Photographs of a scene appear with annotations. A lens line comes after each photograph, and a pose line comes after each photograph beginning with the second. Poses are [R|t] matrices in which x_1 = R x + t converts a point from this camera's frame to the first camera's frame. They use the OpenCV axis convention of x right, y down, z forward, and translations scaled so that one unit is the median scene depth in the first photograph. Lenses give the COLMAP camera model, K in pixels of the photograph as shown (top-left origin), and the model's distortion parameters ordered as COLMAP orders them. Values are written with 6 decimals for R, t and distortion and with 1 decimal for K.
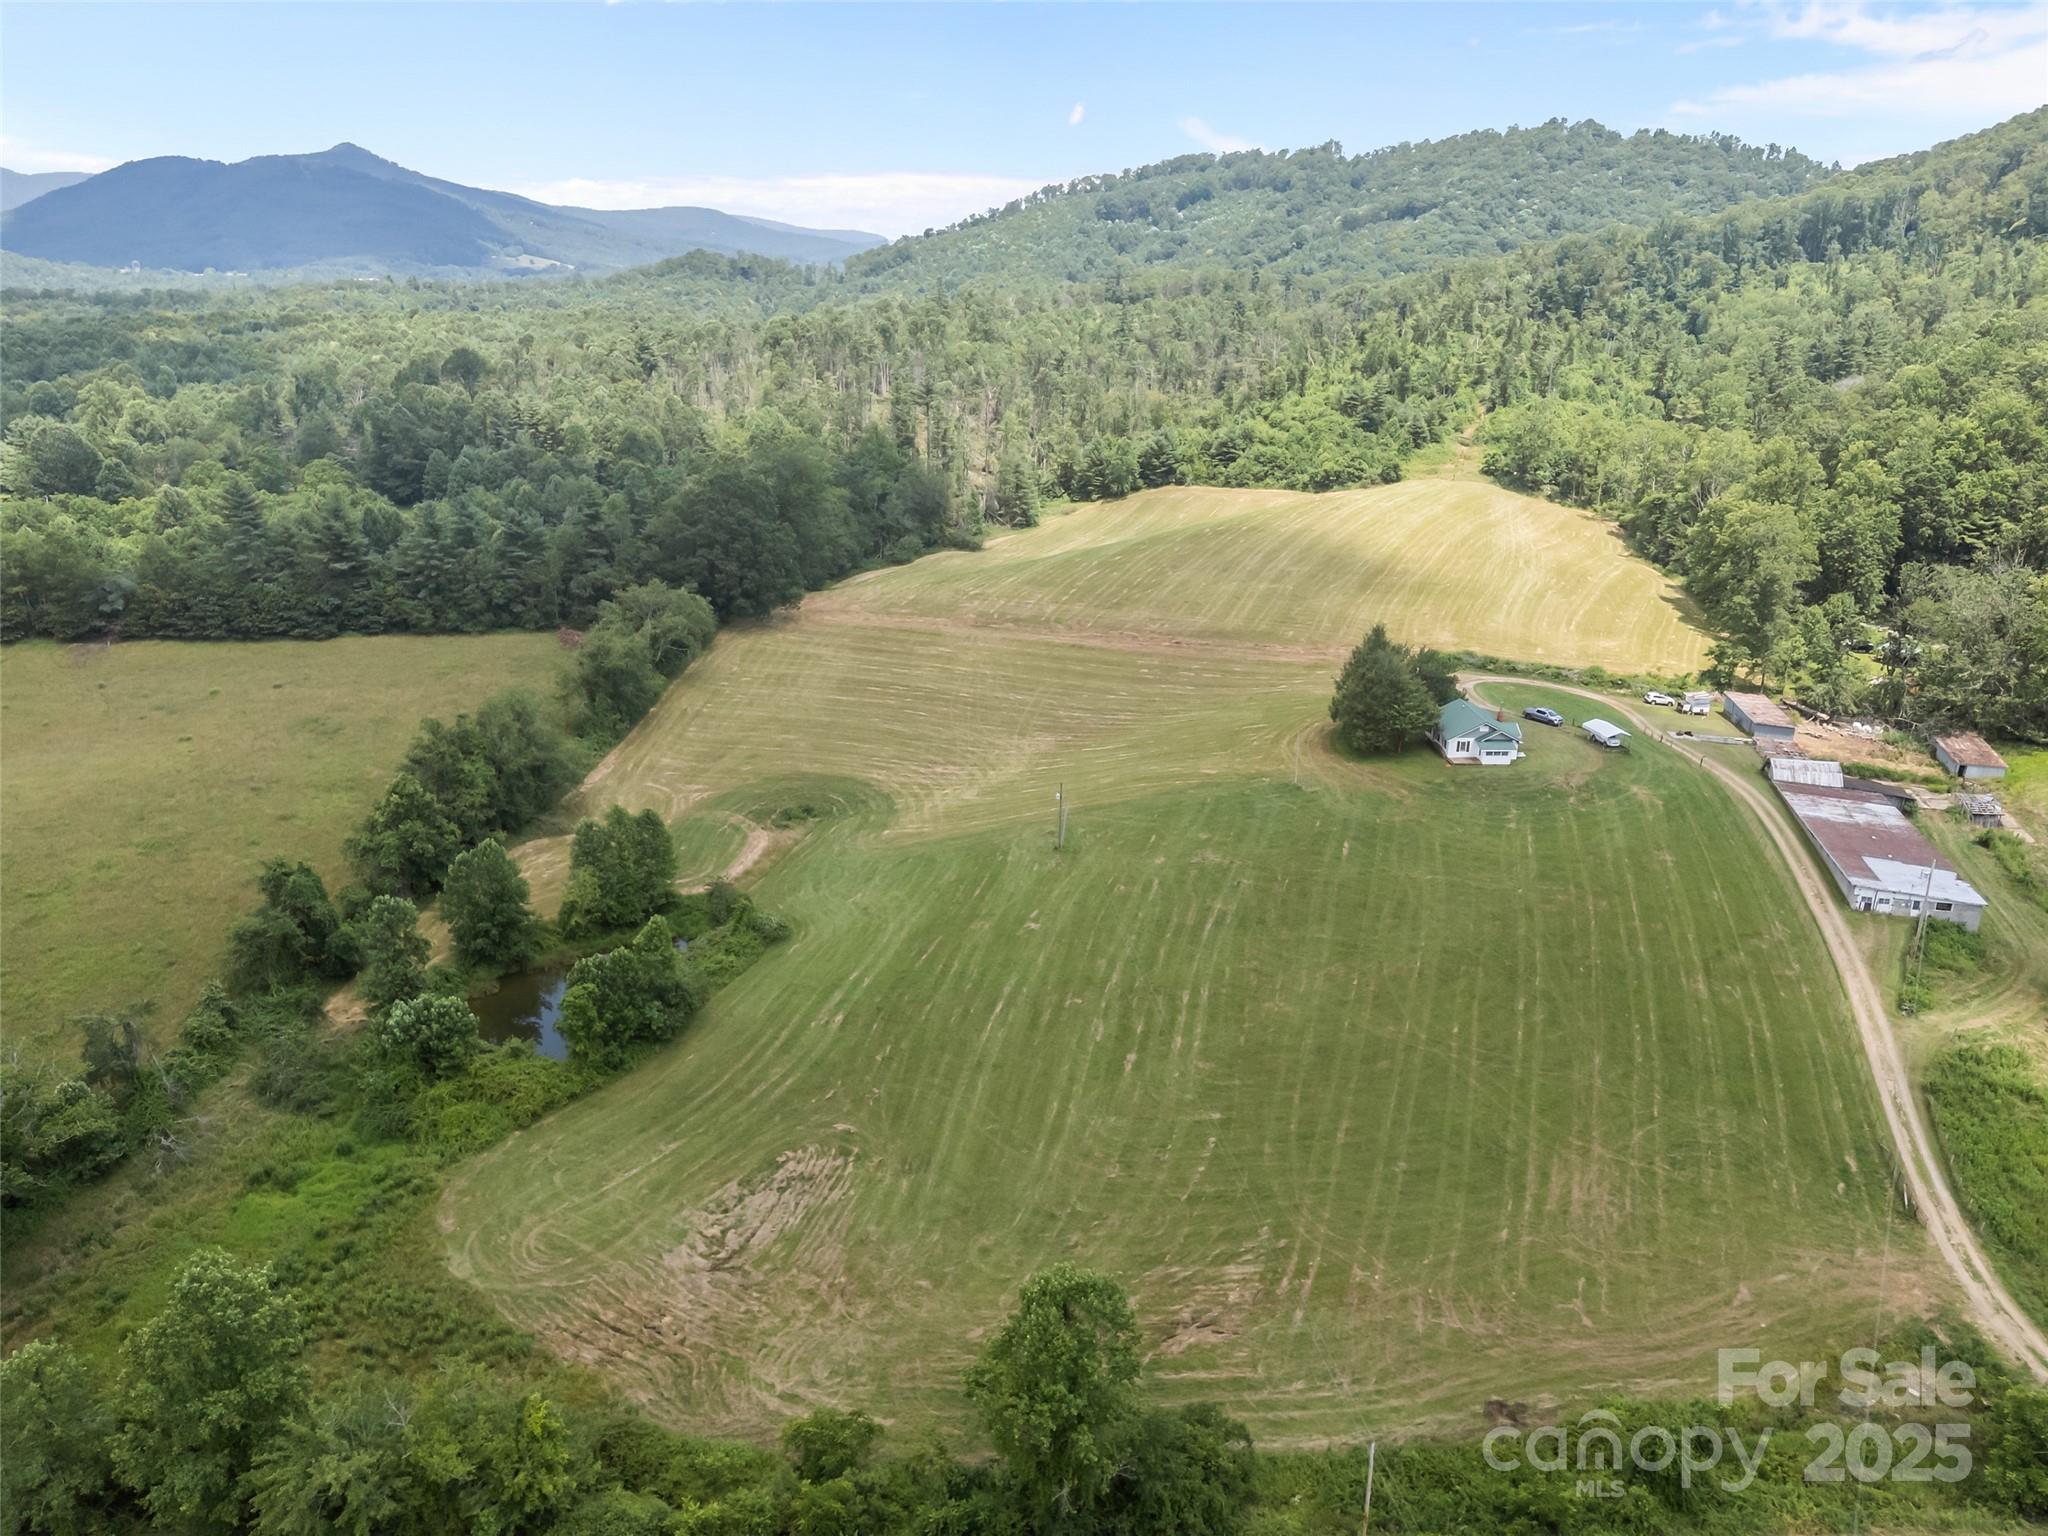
lens RADIAL K [[1463.3, 0, 1057.4], [0, 1463.3, 760.5], [0, 0, 1]] dist [0.105929, -0.121248]
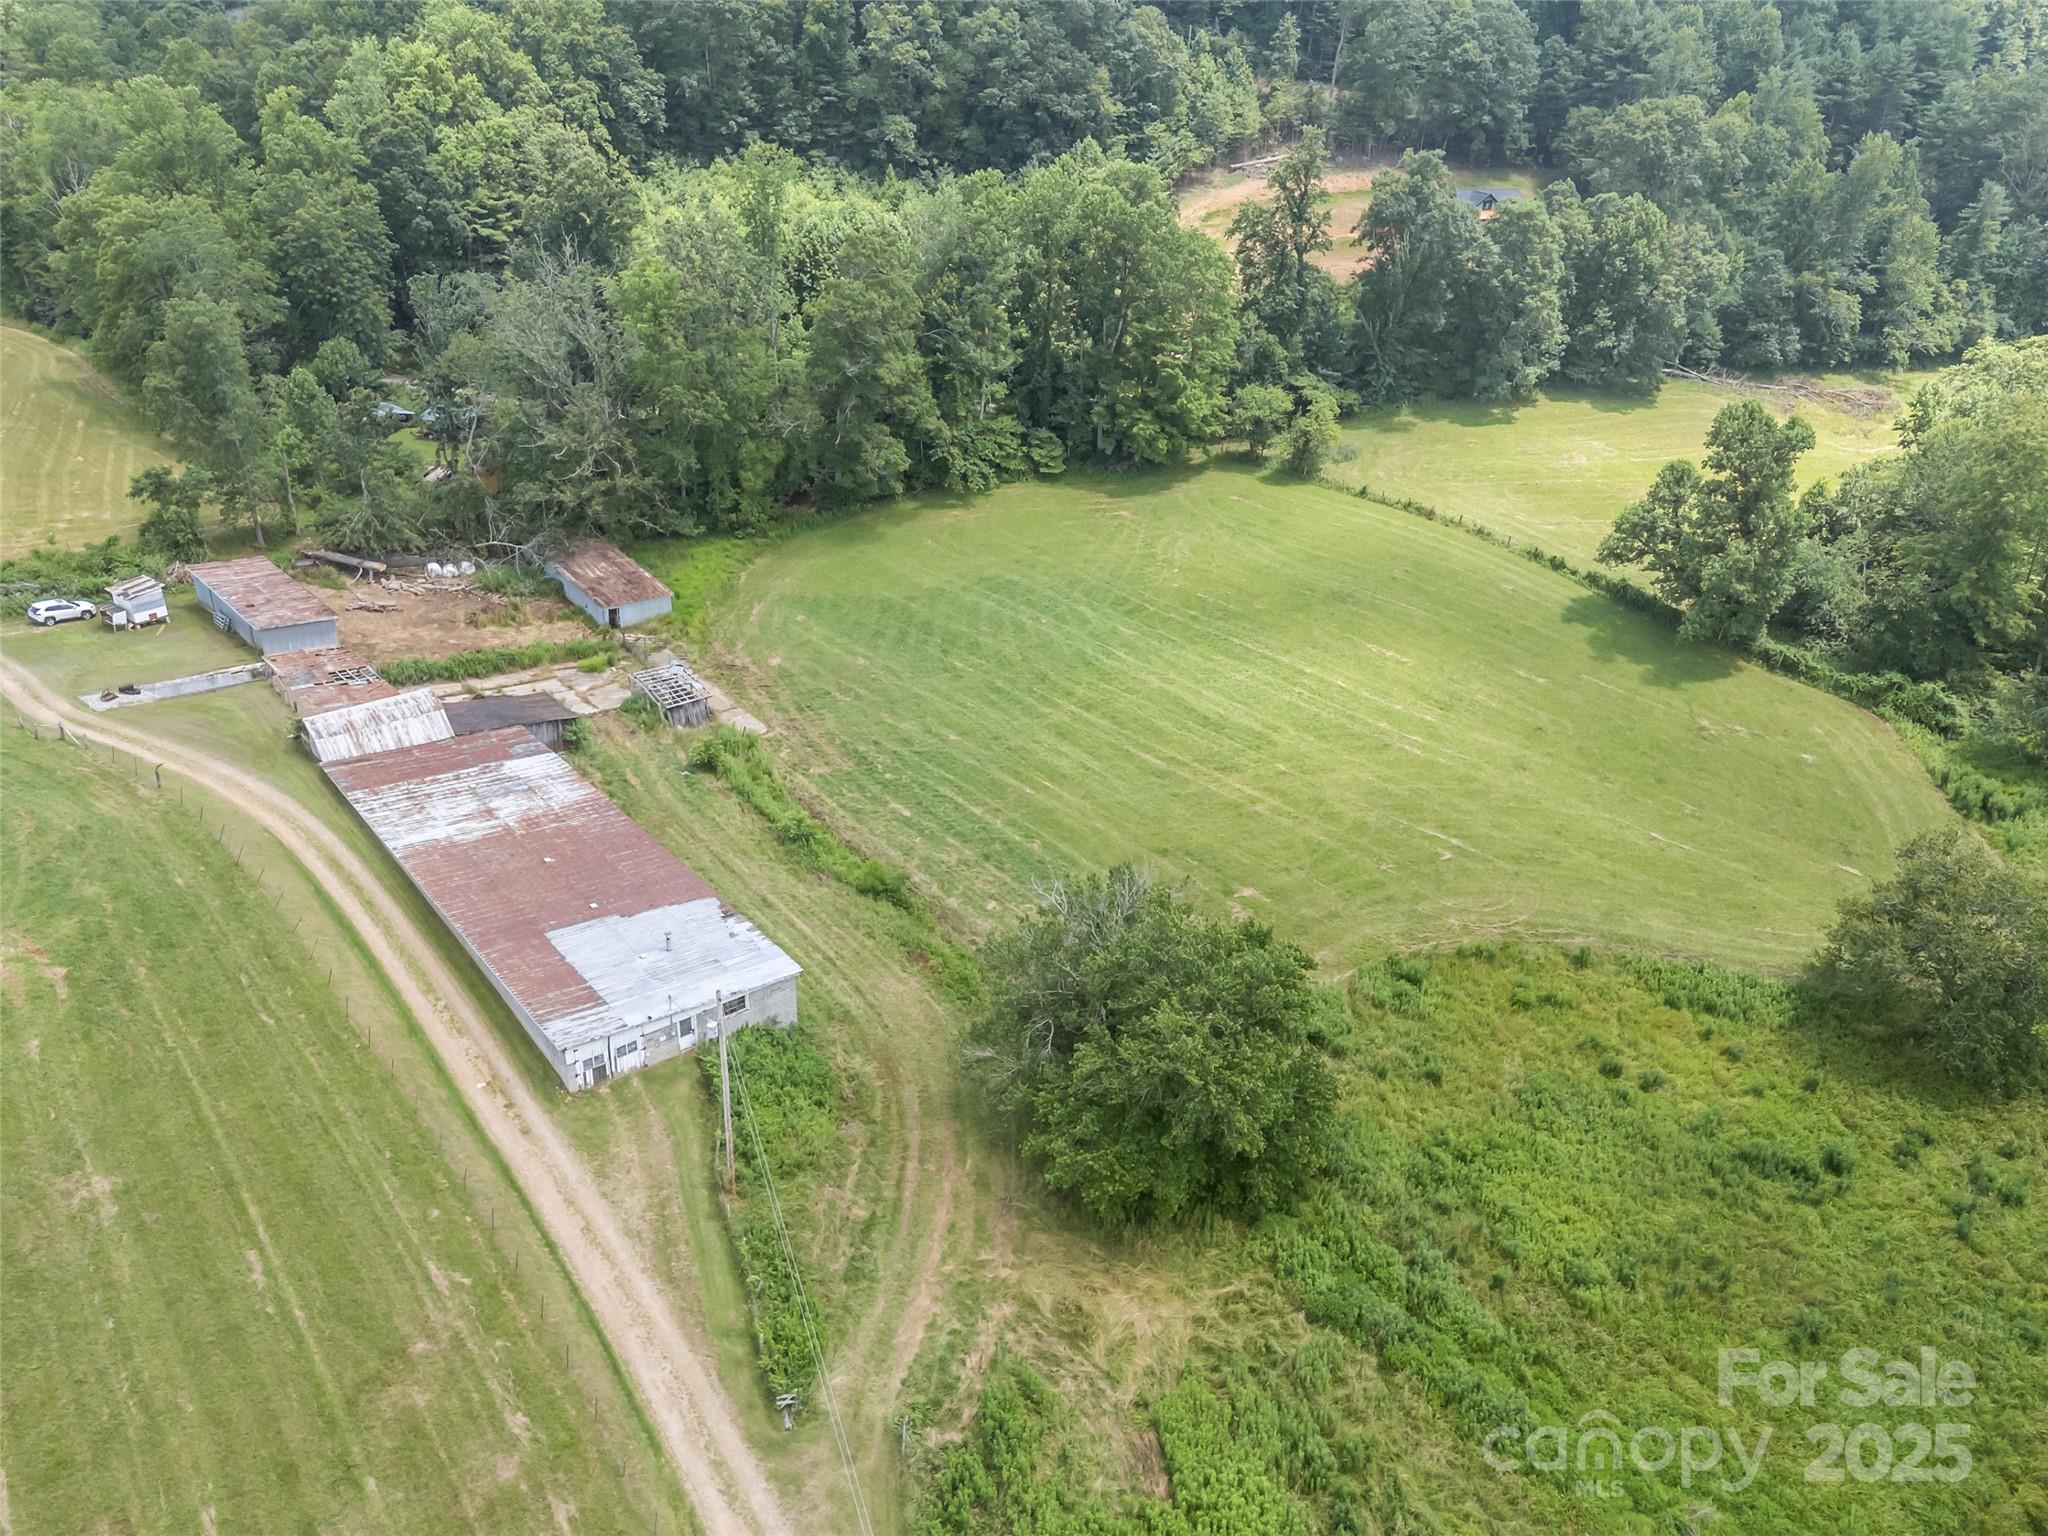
lens RADIAL K [[1482.7, 0, 1014.3], [0, 1482.7, 799.0], [0, 0, 1]] dist [0.037318, -0.009420]
pose [[0.632391, -0.359237, 0.686317, 0.225418], [0.222904, 0.932886, 0.282909, -0.050642], [-0.741886, -0.025926, 0.670024, 0.400257]]
